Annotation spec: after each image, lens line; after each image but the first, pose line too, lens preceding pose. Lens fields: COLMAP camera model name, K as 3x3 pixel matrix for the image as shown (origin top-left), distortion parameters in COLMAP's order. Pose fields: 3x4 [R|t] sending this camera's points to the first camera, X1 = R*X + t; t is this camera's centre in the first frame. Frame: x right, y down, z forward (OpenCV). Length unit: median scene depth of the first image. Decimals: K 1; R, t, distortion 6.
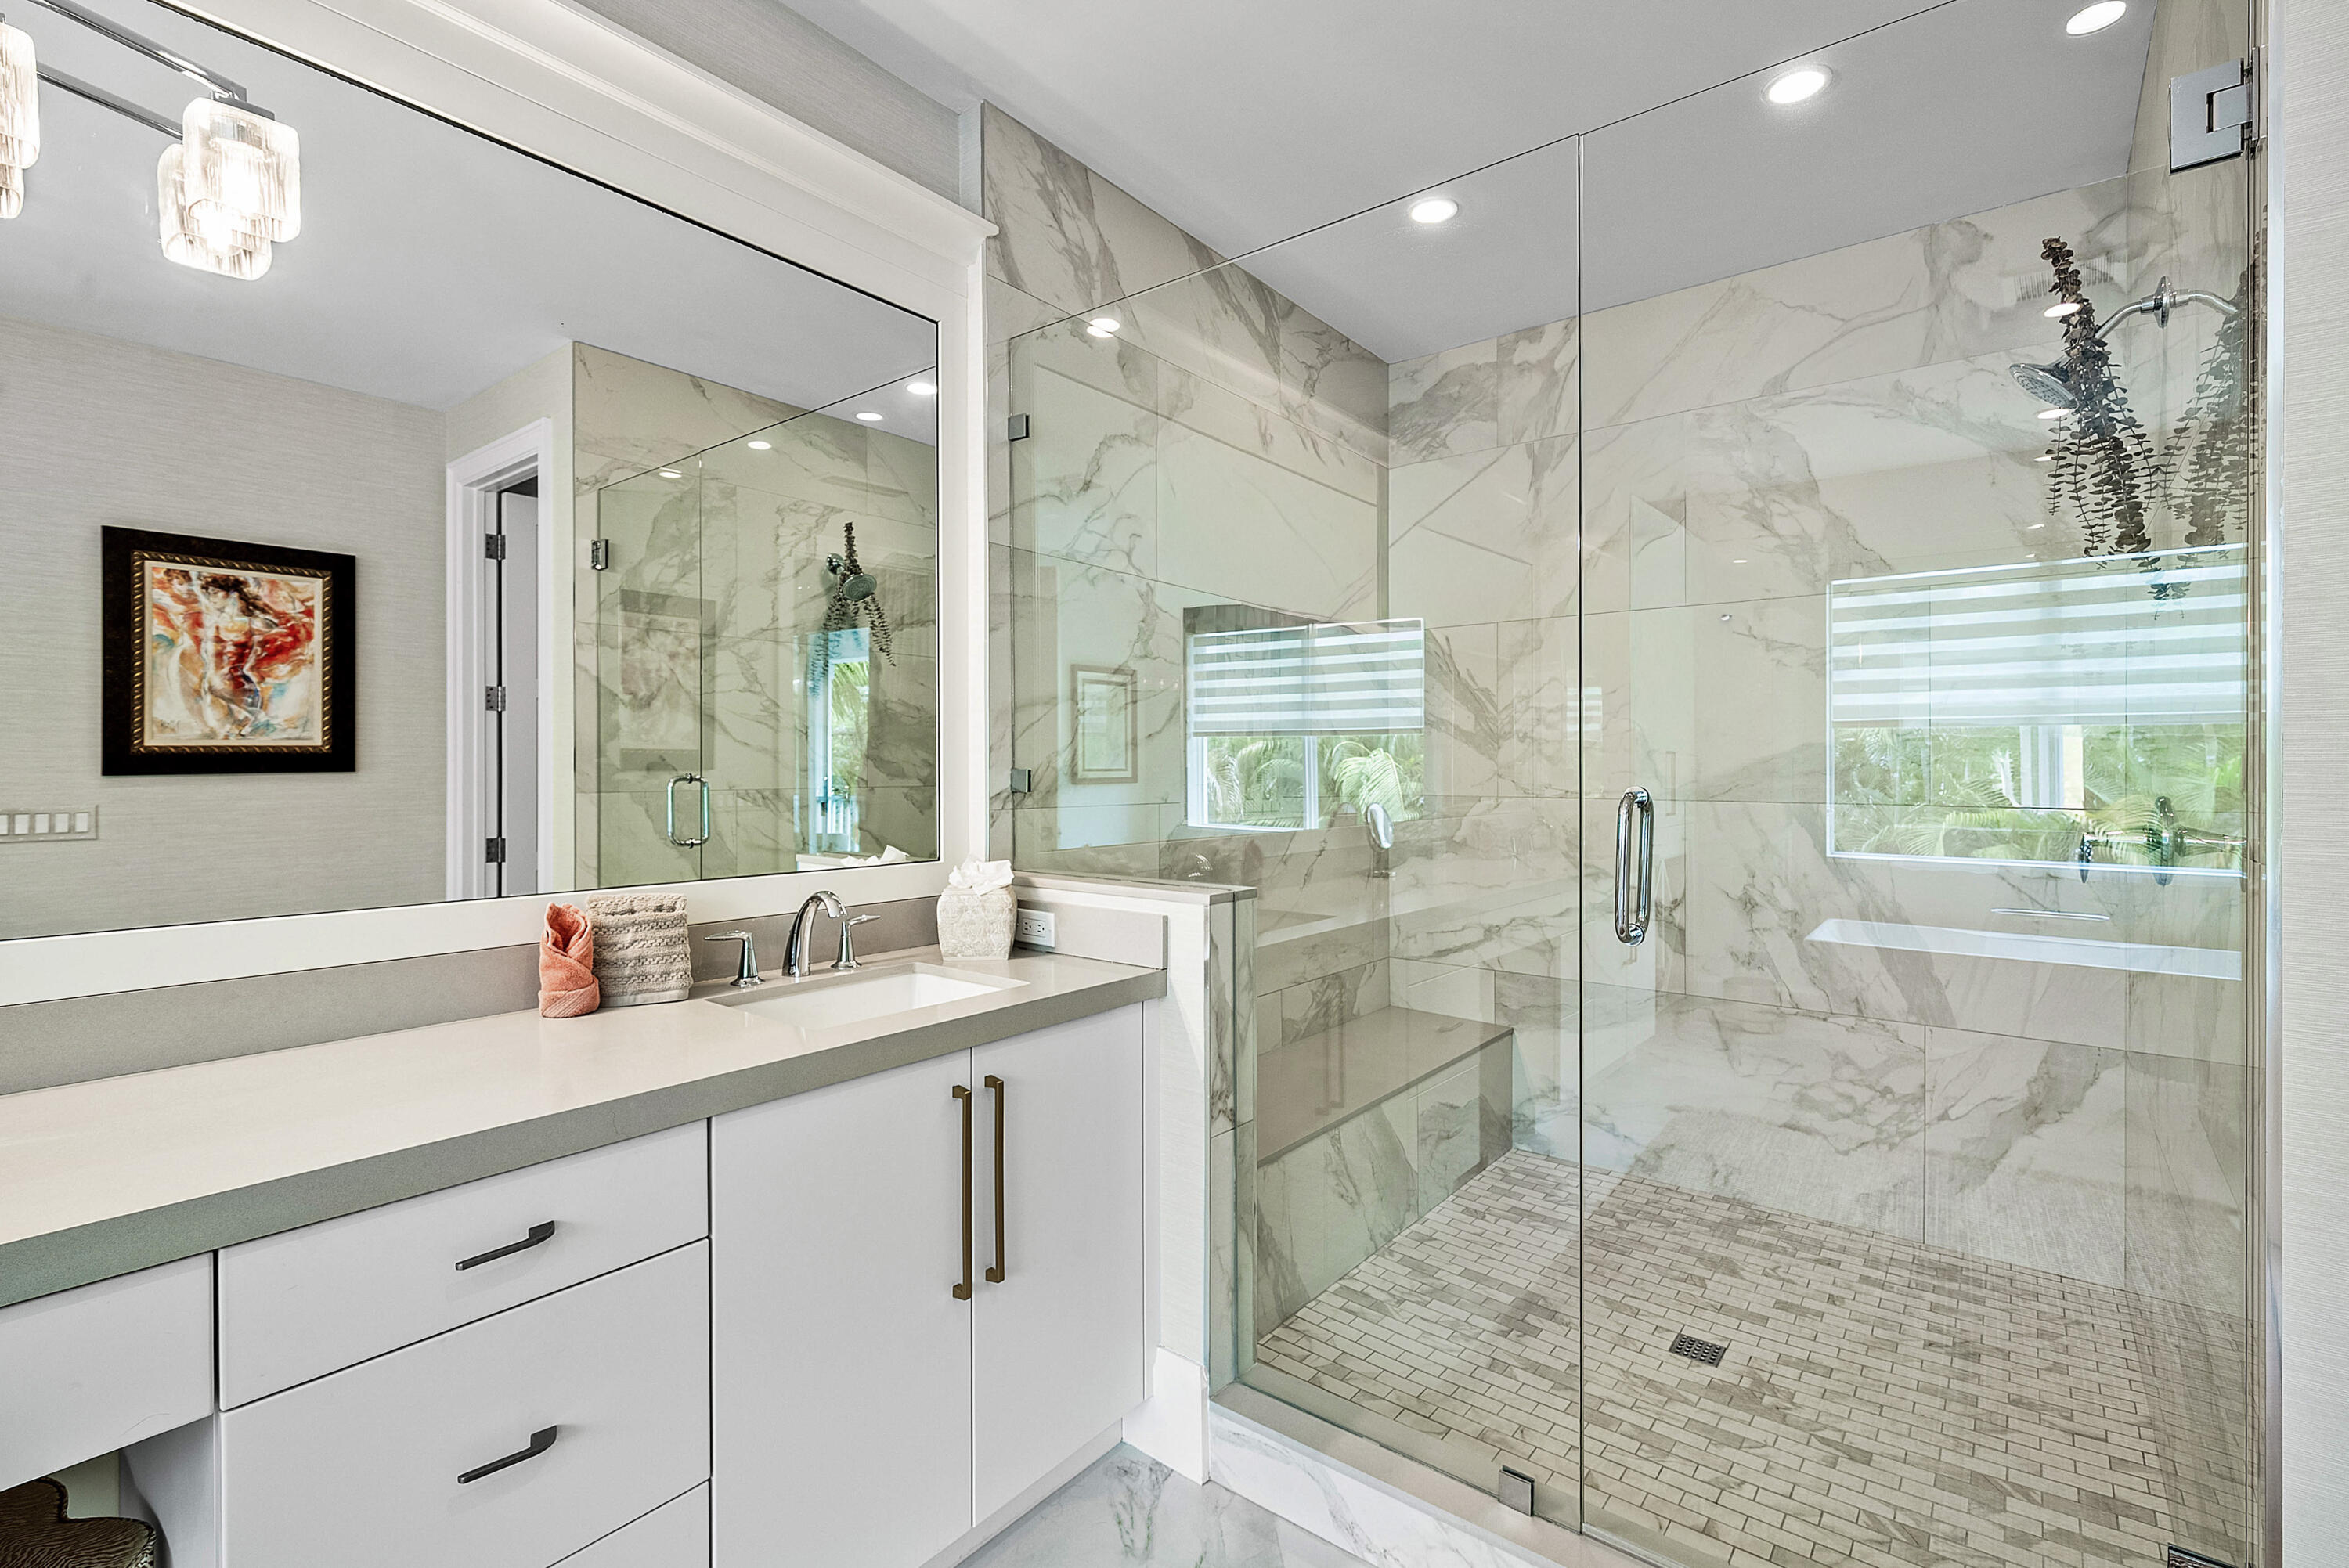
lens RADIAL K [[1055.0, 0, 1169.7], [0, 1055.0, 790.2], [0, 0, 1]] dist [0.002748, 0.000020]
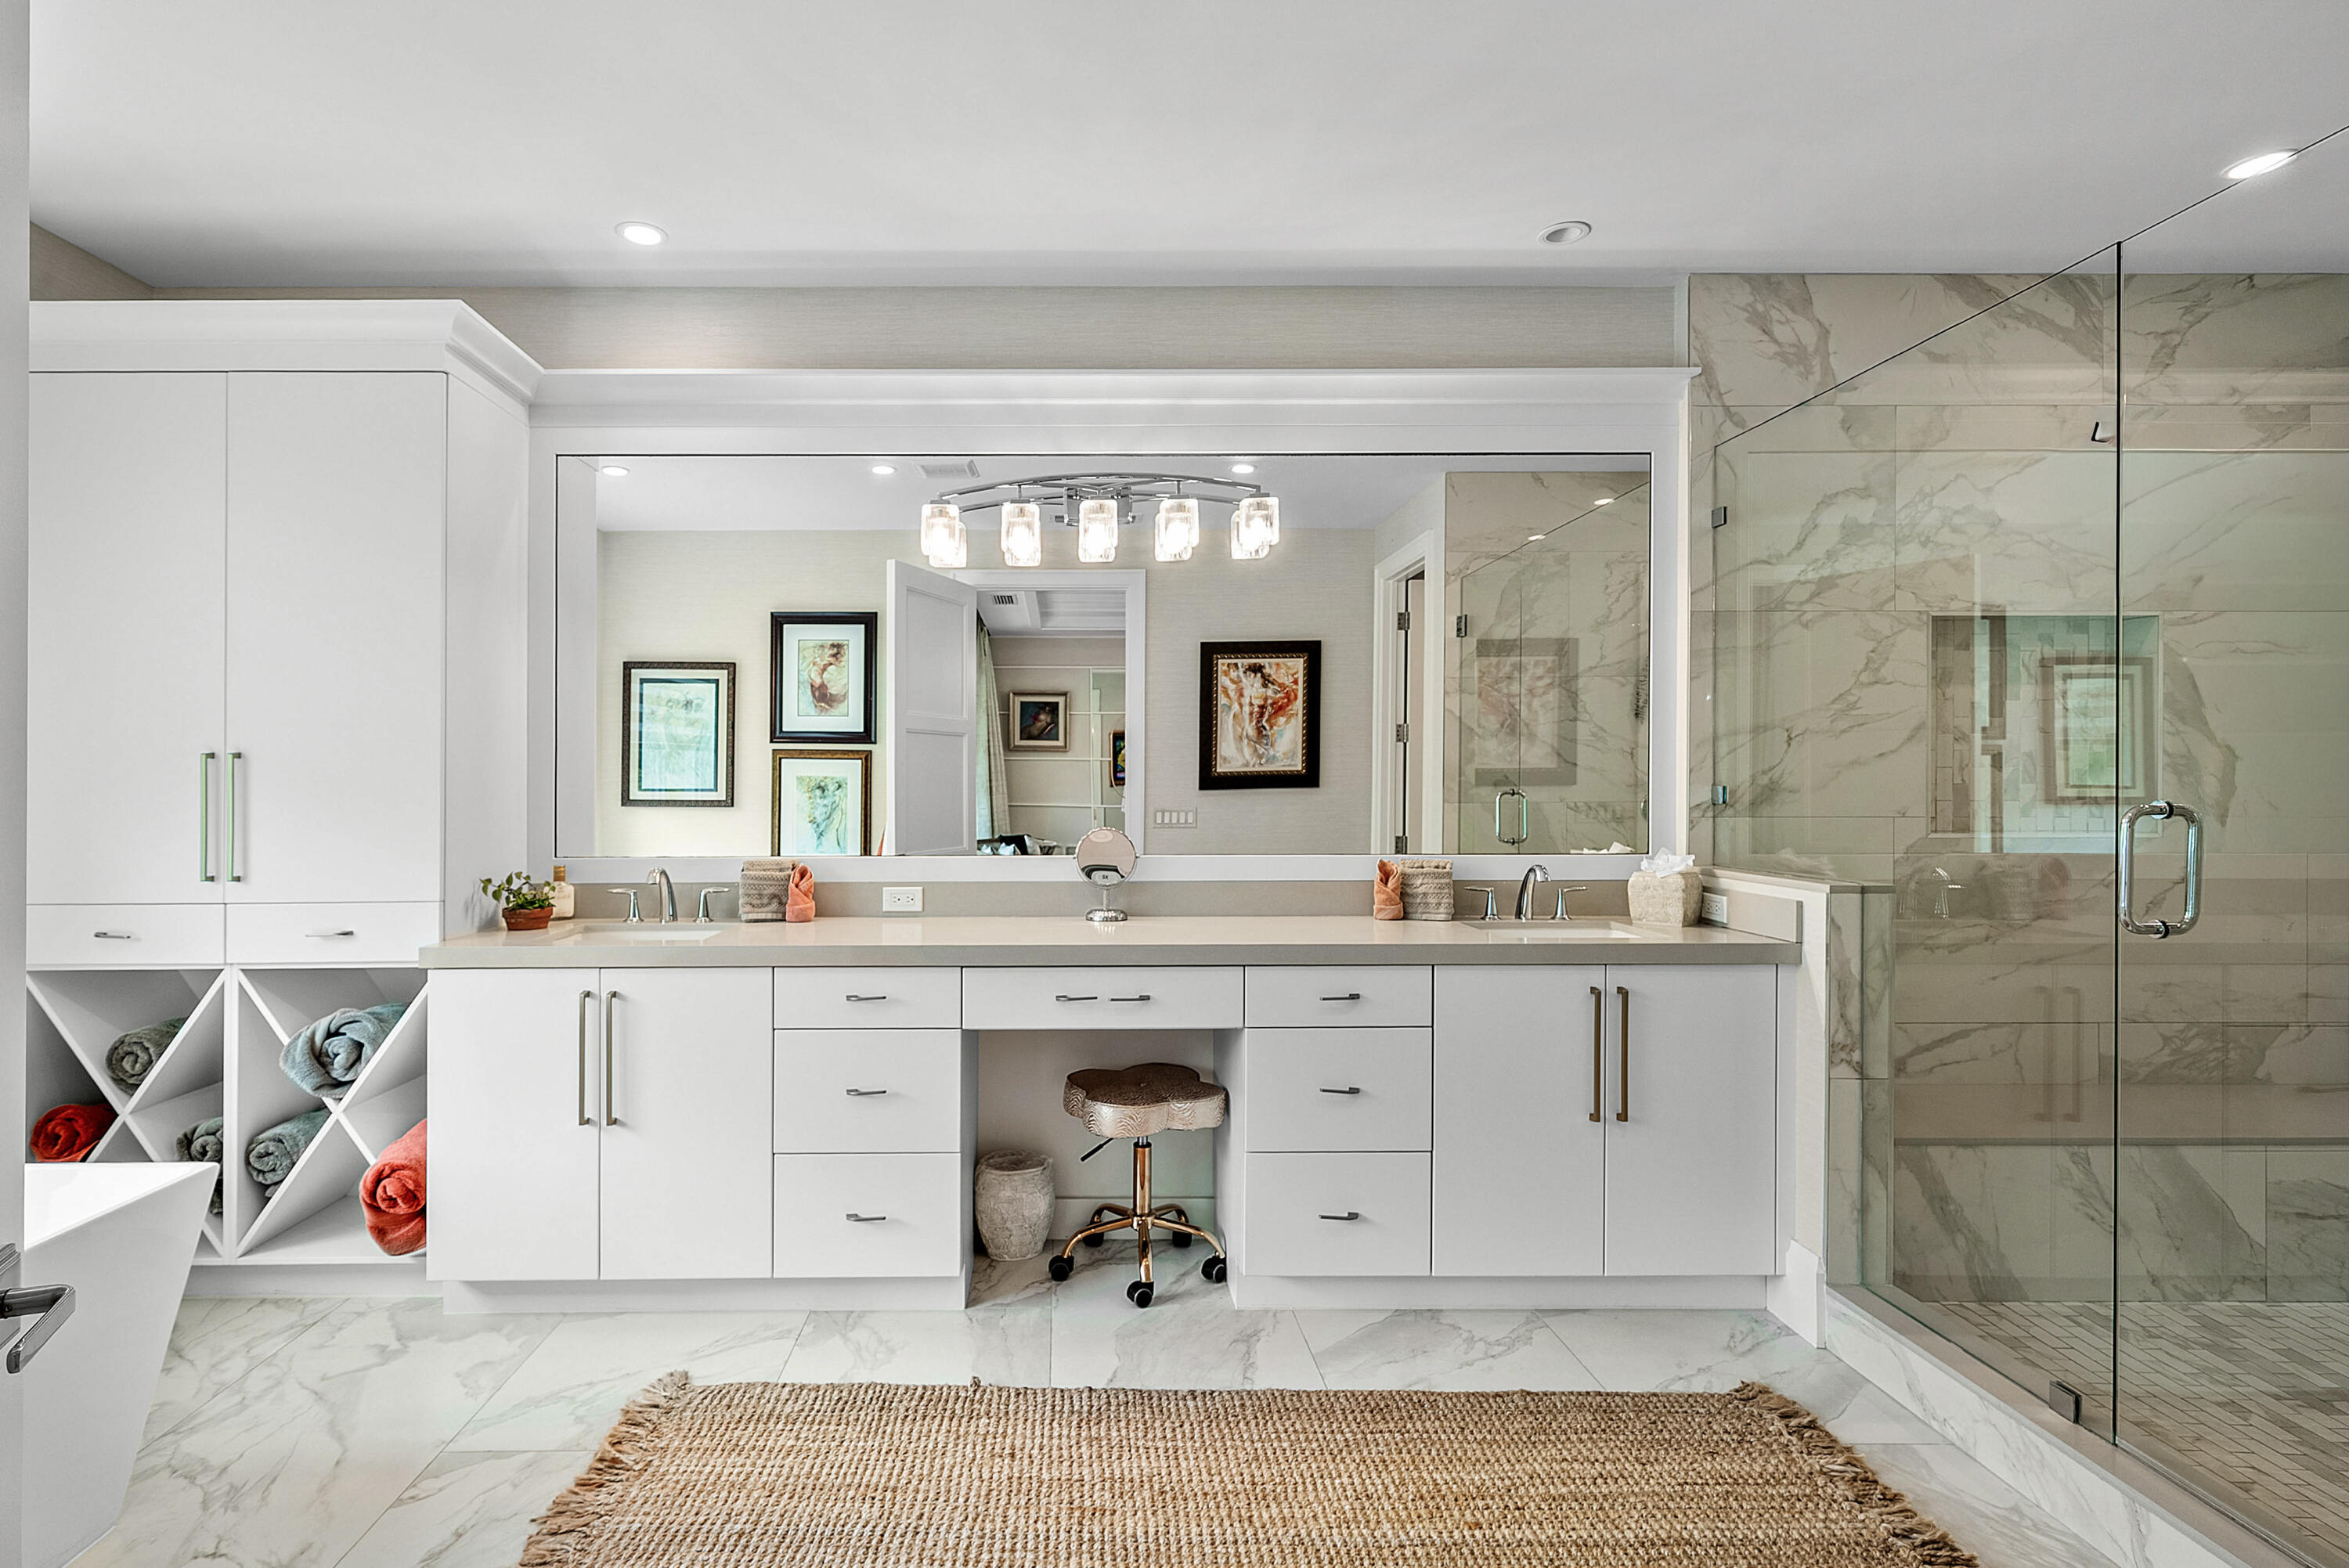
lens RADIAL K [[1112.2, 0, 1174.5], [0, 1112.2, 784.0], [0, 0, 1]] dist [0.000242, -0.000176]
pose [[0.695660, -0.002177, -0.718368, 0.344460], [-0.012243, 0.999814, -0.014885, 0.005676], [0.718267, 0.019150, 0.695504, -0.378041]]
